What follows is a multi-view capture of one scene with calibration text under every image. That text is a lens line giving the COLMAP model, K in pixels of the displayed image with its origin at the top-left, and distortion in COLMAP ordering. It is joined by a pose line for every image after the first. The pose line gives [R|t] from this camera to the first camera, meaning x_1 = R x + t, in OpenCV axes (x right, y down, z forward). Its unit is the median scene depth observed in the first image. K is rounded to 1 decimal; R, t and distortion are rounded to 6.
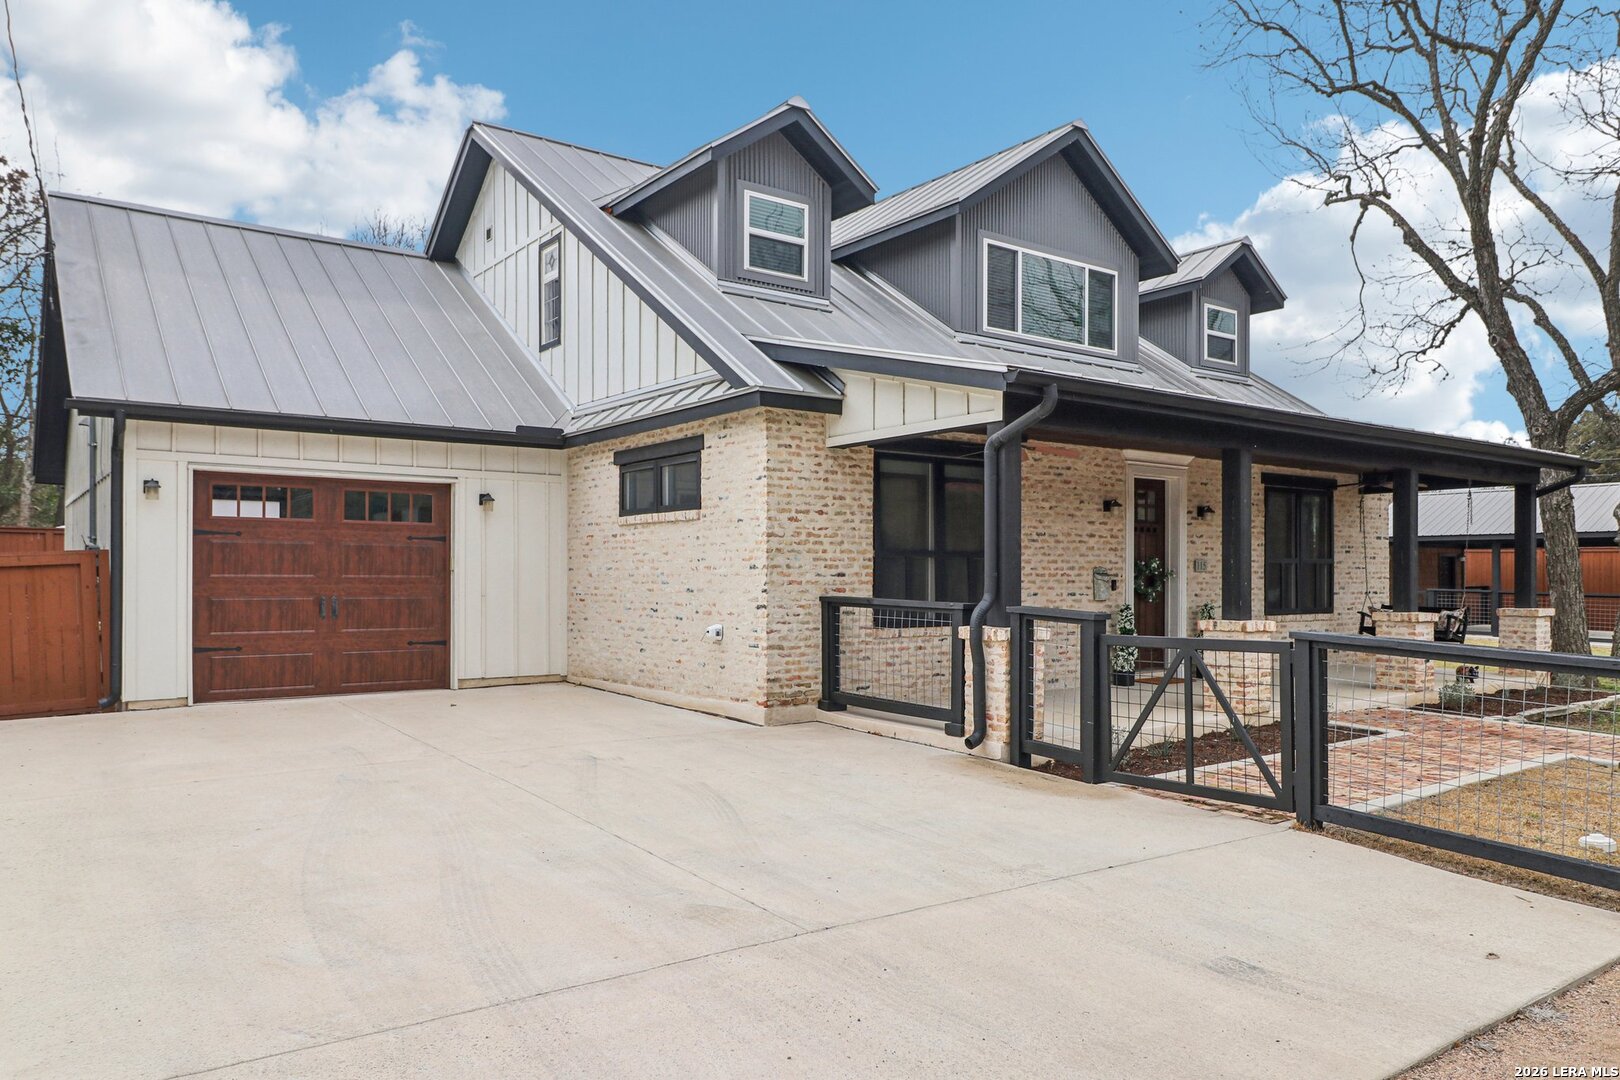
lens RADIAL K [[1102.1, 0, 822.7], [0, 1102.1, 567.5], [0, 0, 1]] dist [0.006520, 0.003052]
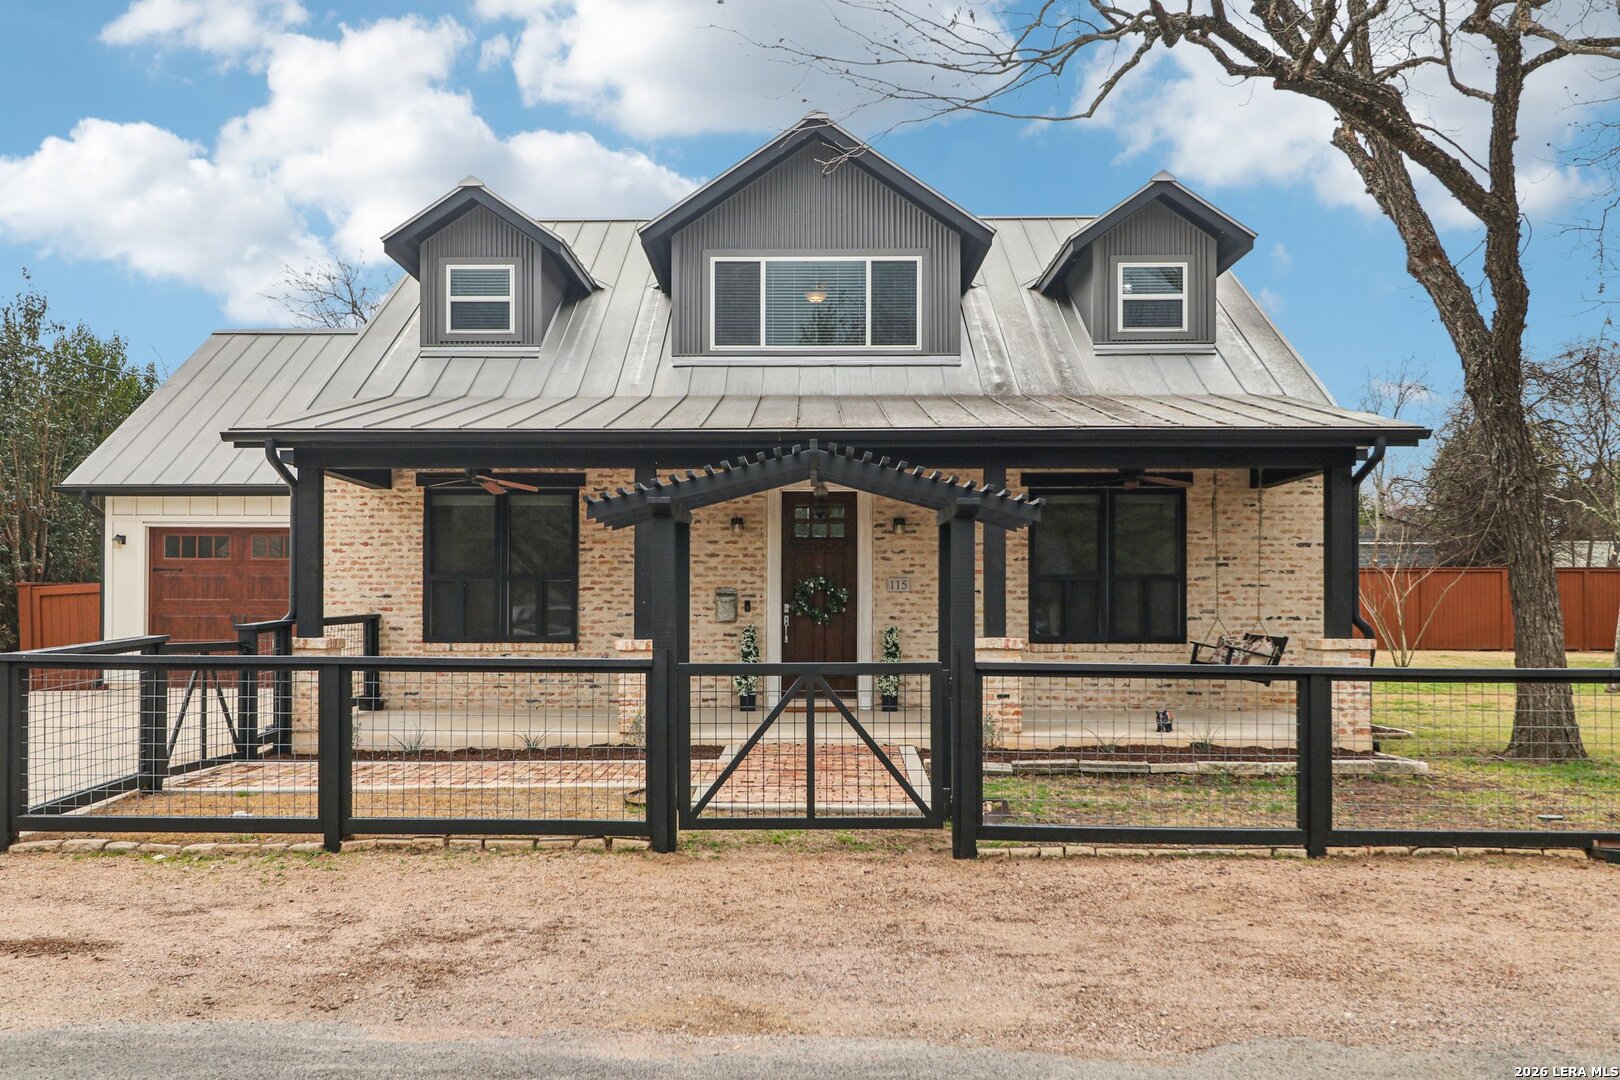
lens RADIAL K [[1307.9, 0, 814.7], [0, 1307.9, 599.5], [0, 0, 1]] dist [0.008657, -0.013522]
pose [[0.801484, -0.004802, -0.597997, 1.024506], [0.005811, 0.999983, -0.000240, 0.011252], [0.597988, -0.003283, 0.801498, 0.123537]]
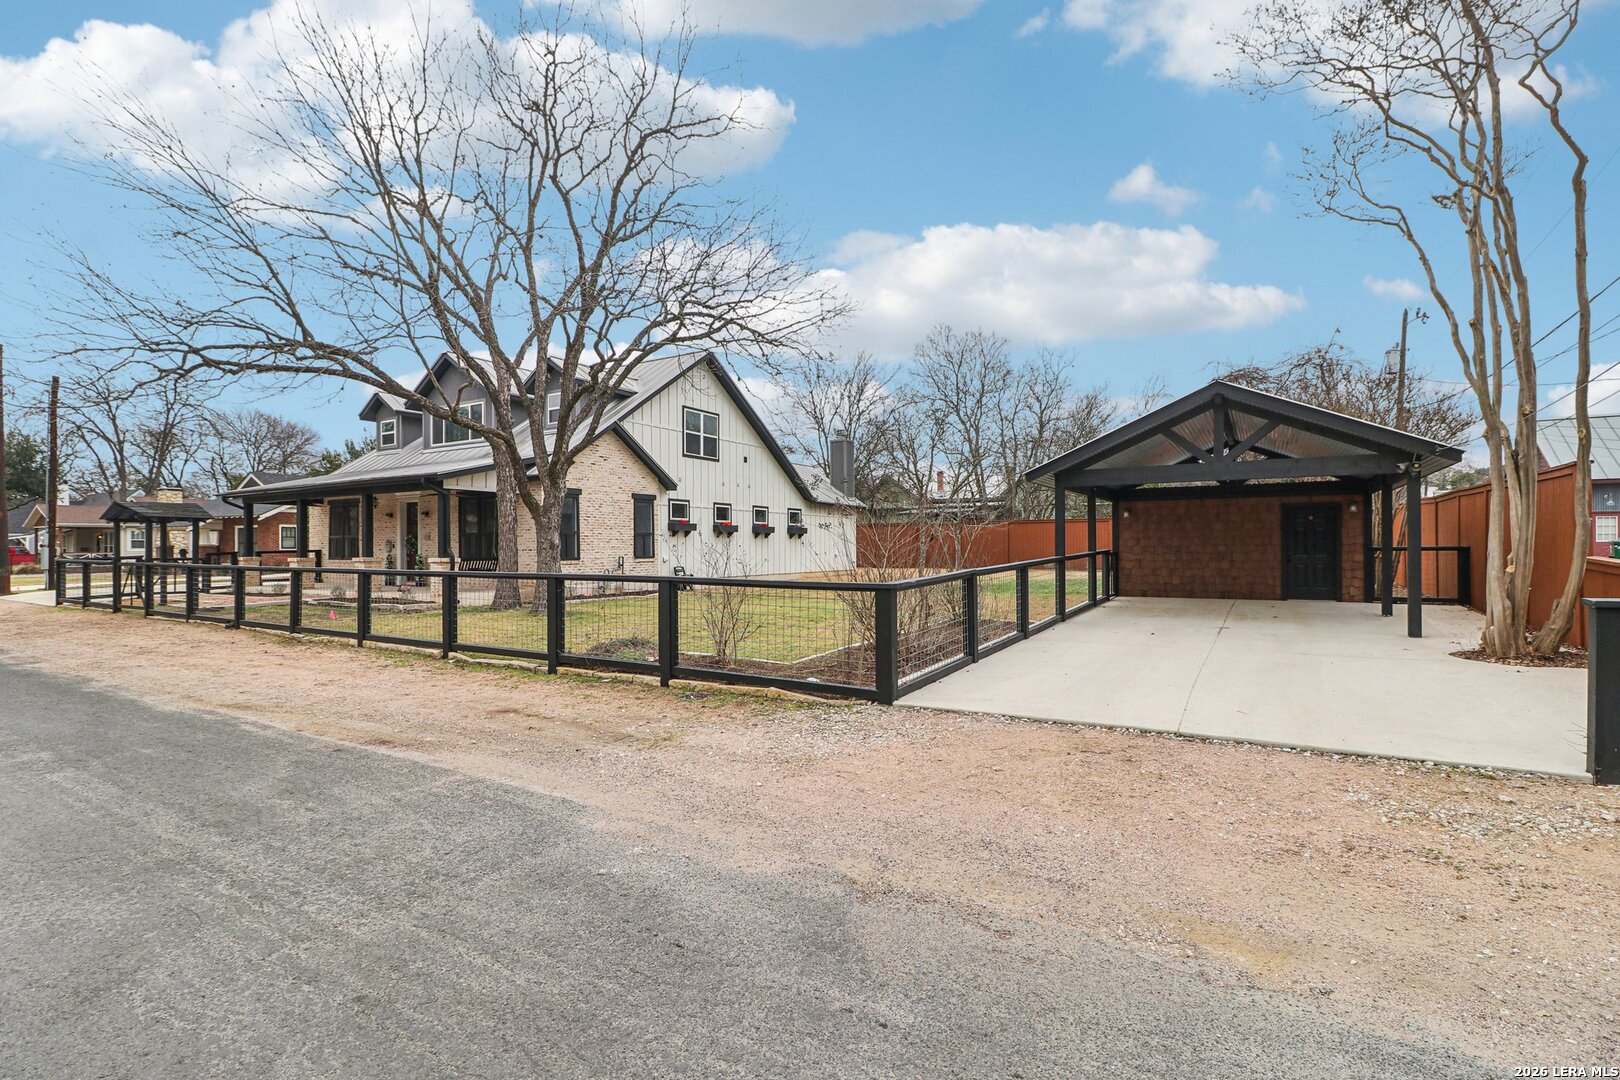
lens RADIAL K [[816.2, 0, 804.1], [0, 816.2, 540.8], [0, 0, 1]] dist [-0.004039, -0.000360]
pose [[0.345747, -0.012930, -0.938239, 2.426222], [0.012833, 0.999877, -0.009050, 0.032865], [0.938240, -0.008911, 0.345870, 1.276601]]
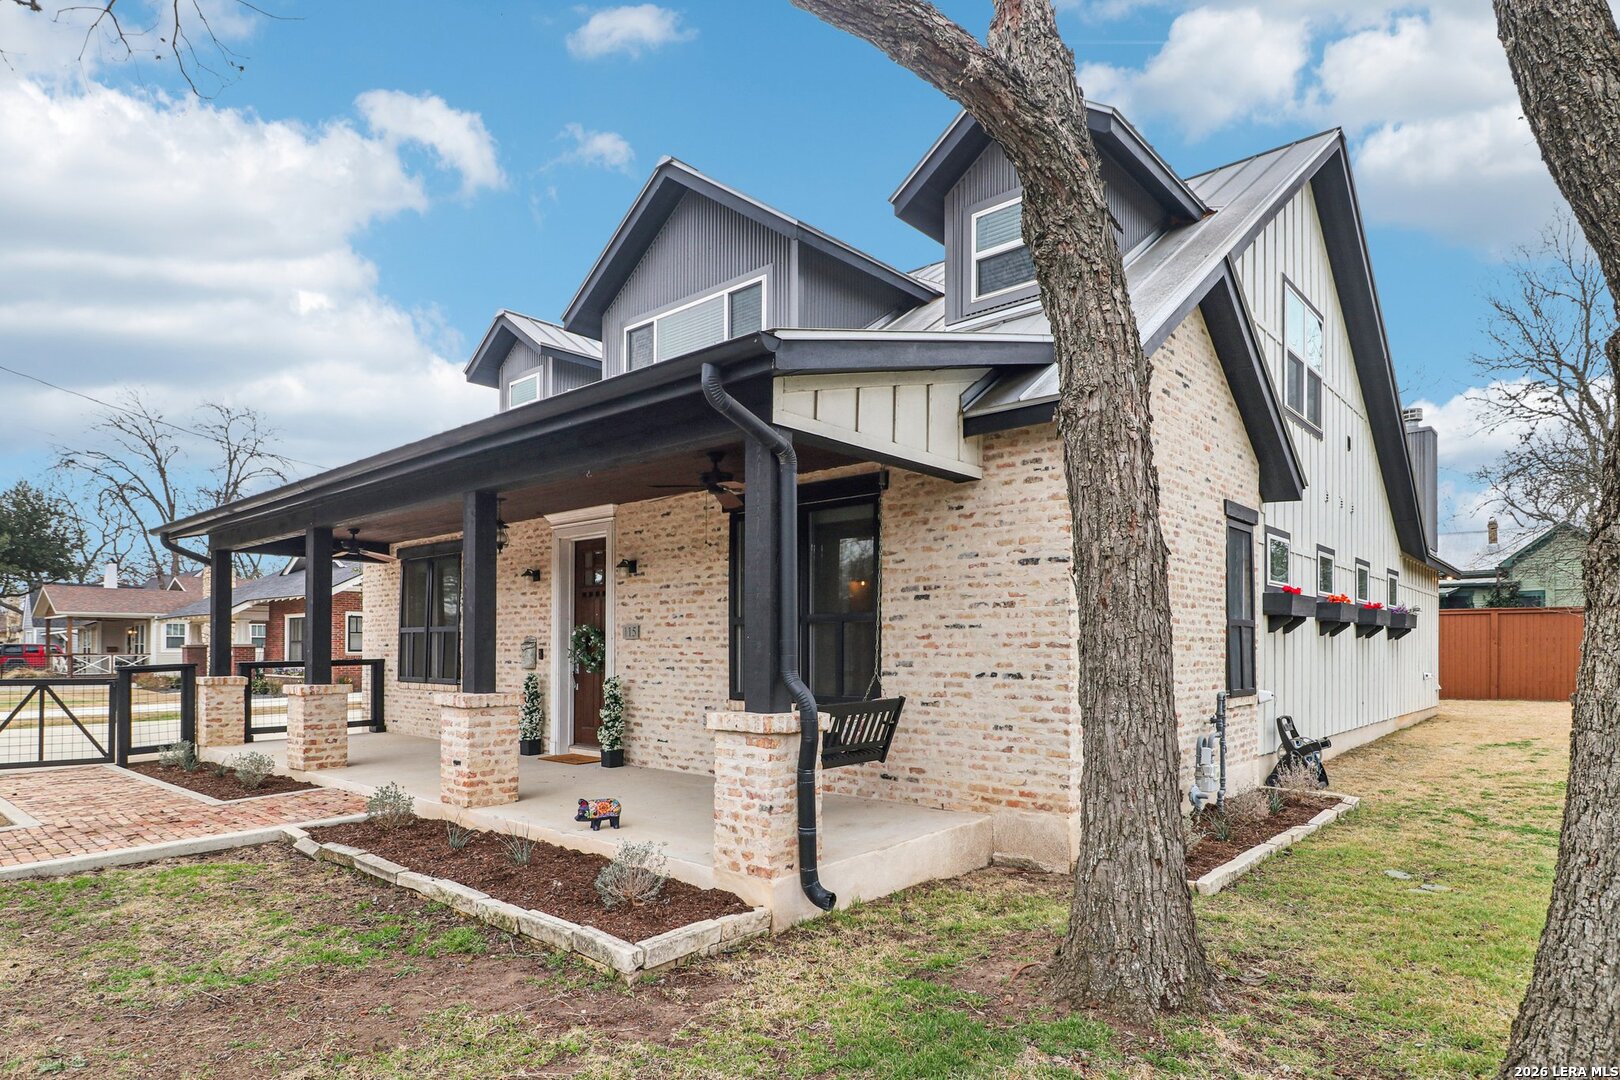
lens RADIAL K [[924.3, 0, 812.3], [0, 924.3, 646.8], [0, 0, 1]] dist [0.000654, -0.007666]
pose [[0.201469, -0.004839, -0.979483, 1.169276], [0.007263, 0.999968, -0.003446, 0.014534], [0.979468, -0.006420, 0.201498, 1.104574]]
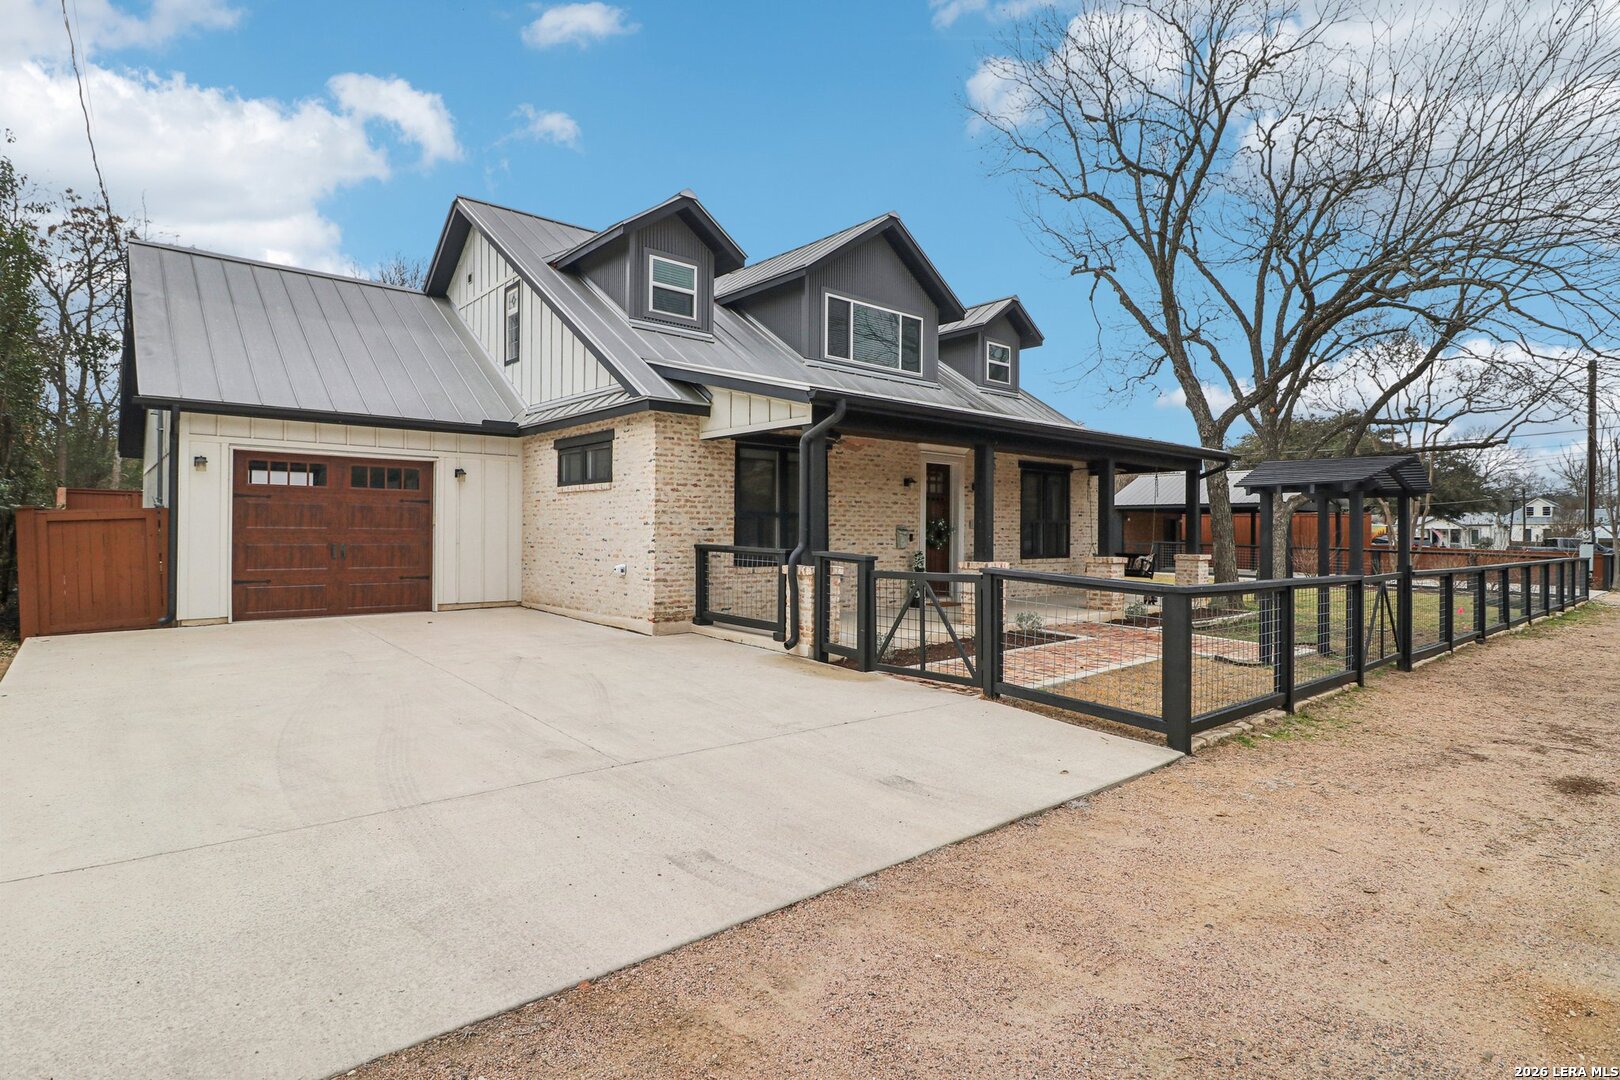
lens RADIAL K [[813.7, 0, 813.1], [0, 813.7, 525.0], [0, 0, 1]] dist [0.001398, -0.003830]
pose [[0.996935, 0.005547, 0.078035, 0.055848], [-0.005578, 0.999984, 0.000186, 0.000076], [-0.078033, -0.000621, 0.996951, -0.046694]]
